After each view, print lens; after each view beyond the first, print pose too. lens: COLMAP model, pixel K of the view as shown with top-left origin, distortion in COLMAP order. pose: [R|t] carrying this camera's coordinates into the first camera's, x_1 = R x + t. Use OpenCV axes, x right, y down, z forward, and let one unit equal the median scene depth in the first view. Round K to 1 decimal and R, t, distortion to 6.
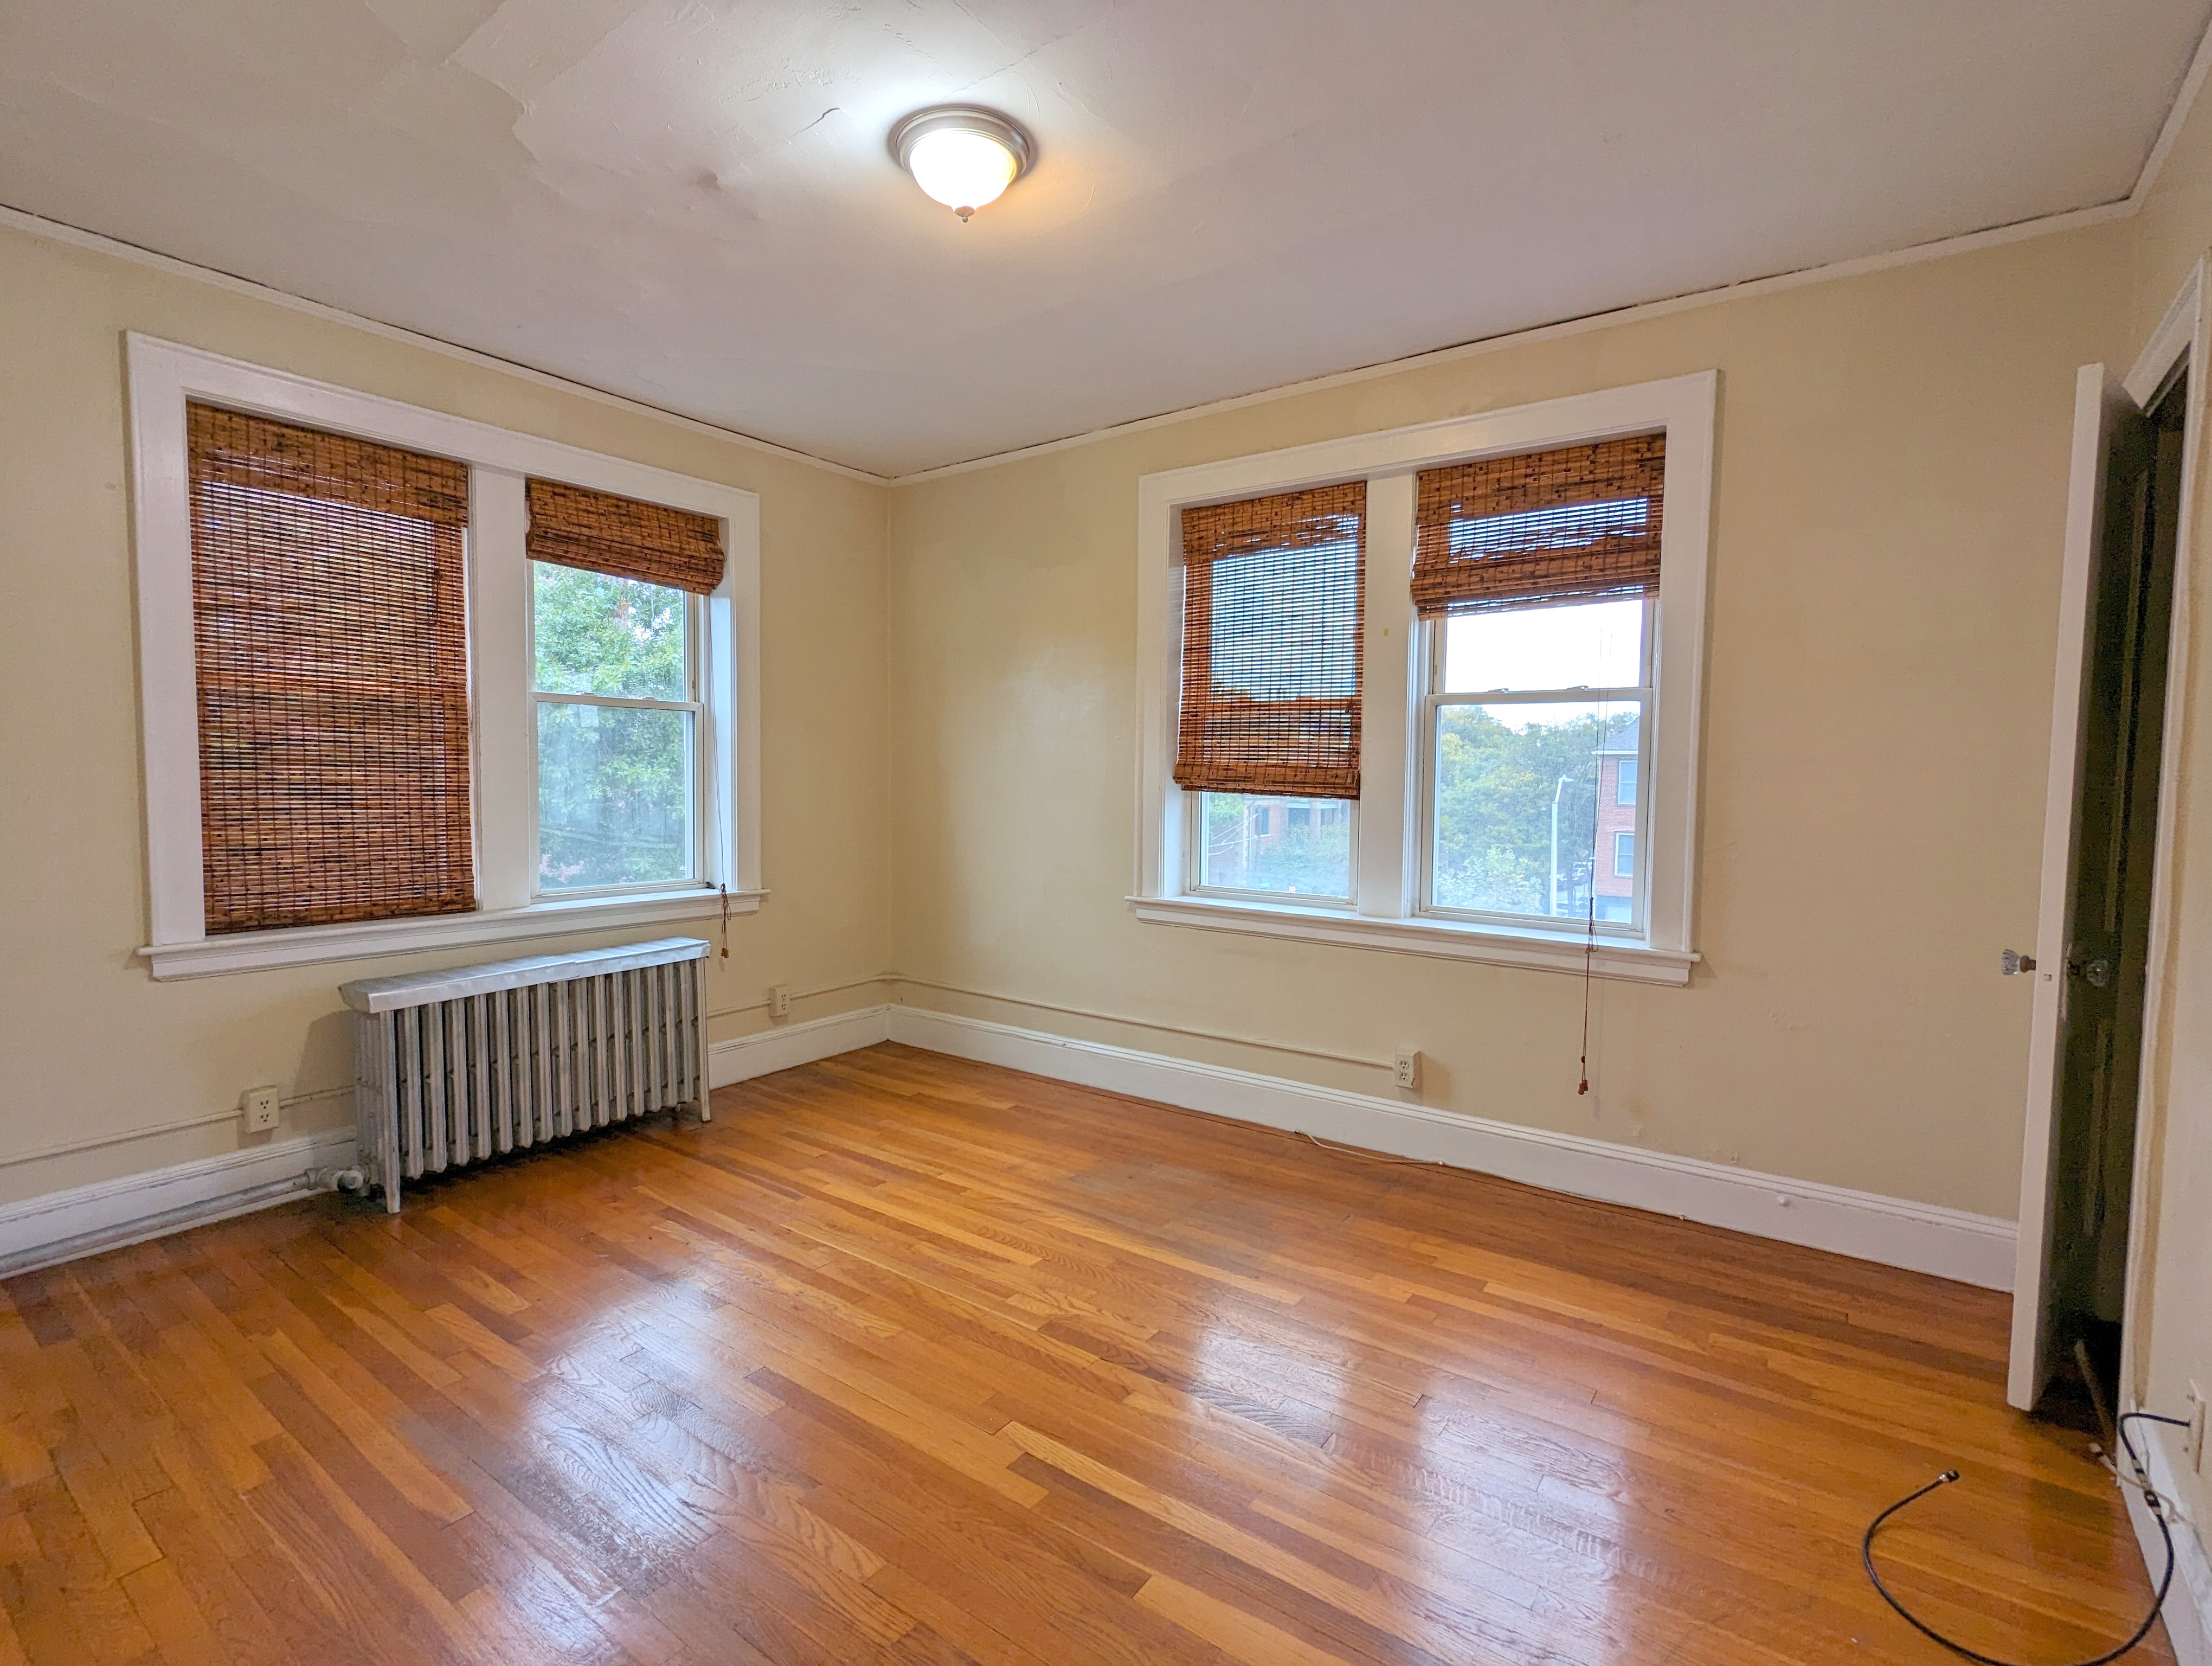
lens RADIAL K [[1042.9, 0, 1121.5], [0, 1042.9, 833.5], [0, 0, 1]] dist [0.004143, 0.000792]
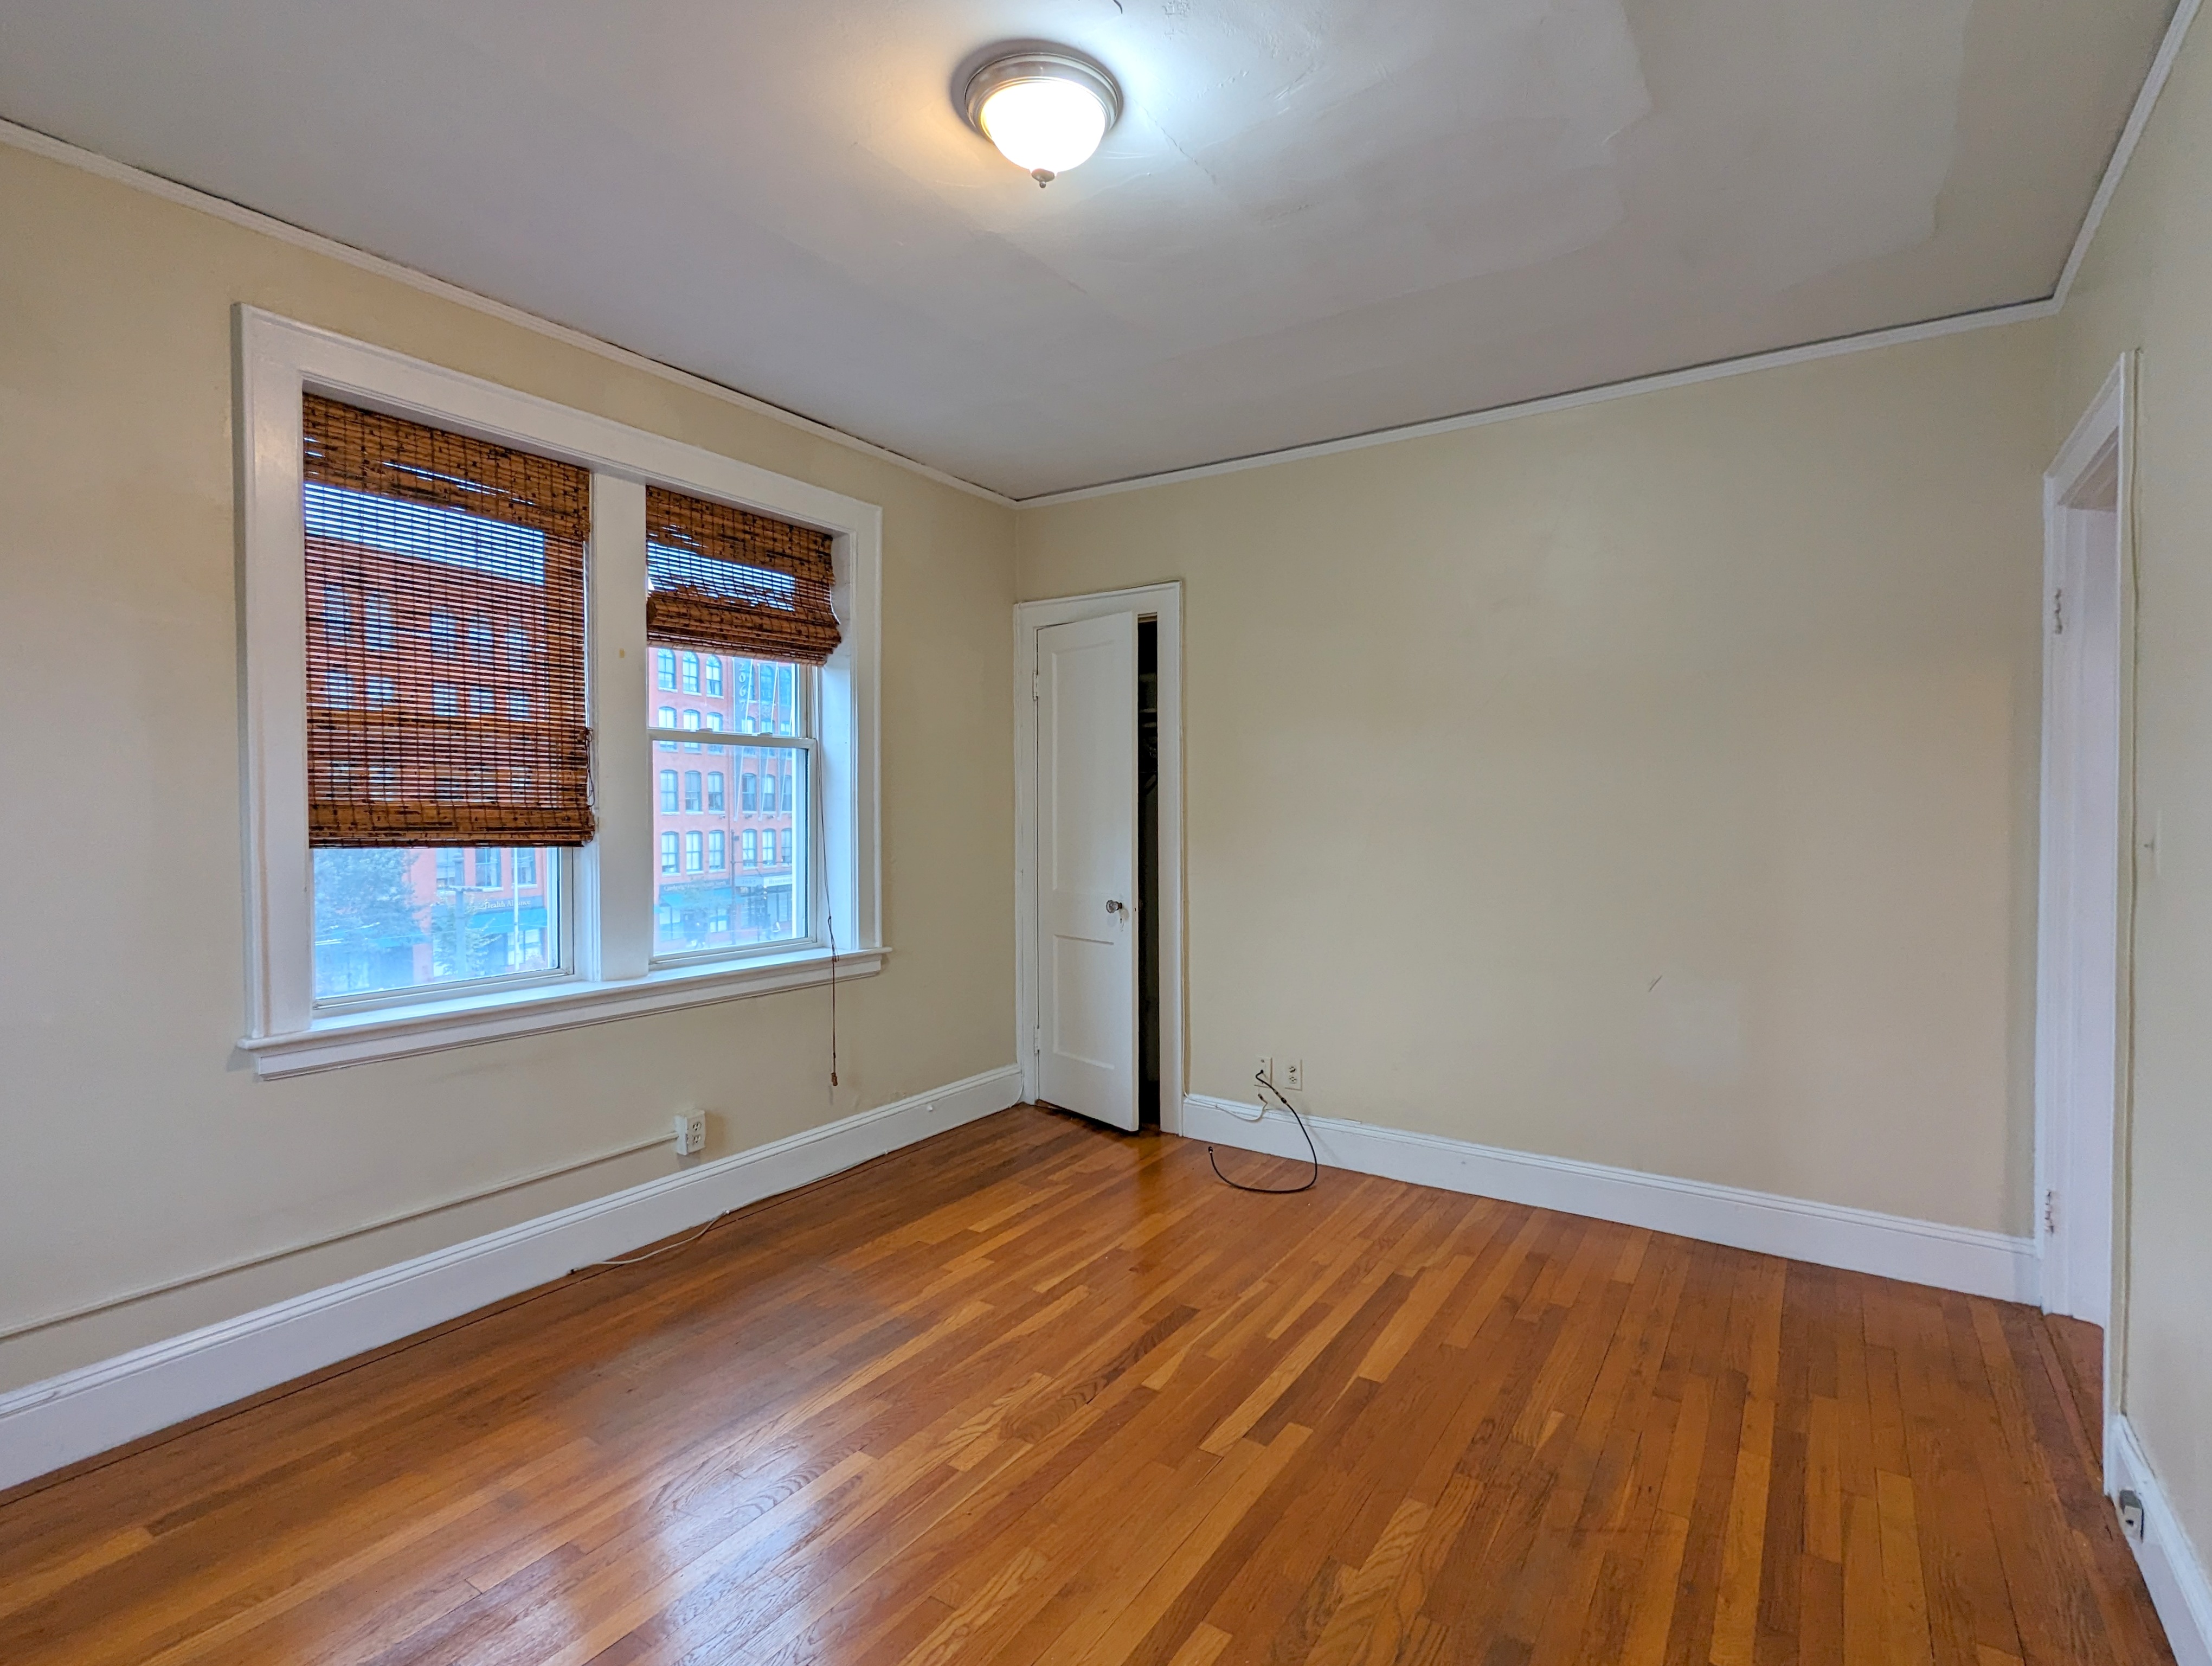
lens RADIAL K [[1042.9, 0, 1117.4], [0, 1042.9, 837.4], [0, 0, 1]] dist [0.004143, 0.000792]
pose [[-0.013214, -0.040887, 0.999076, -0.666464], [0.061650, 0.997229, 0.041627, -0.052083], [-0.998010, 0.062143, -0.010656, 0.633038]]
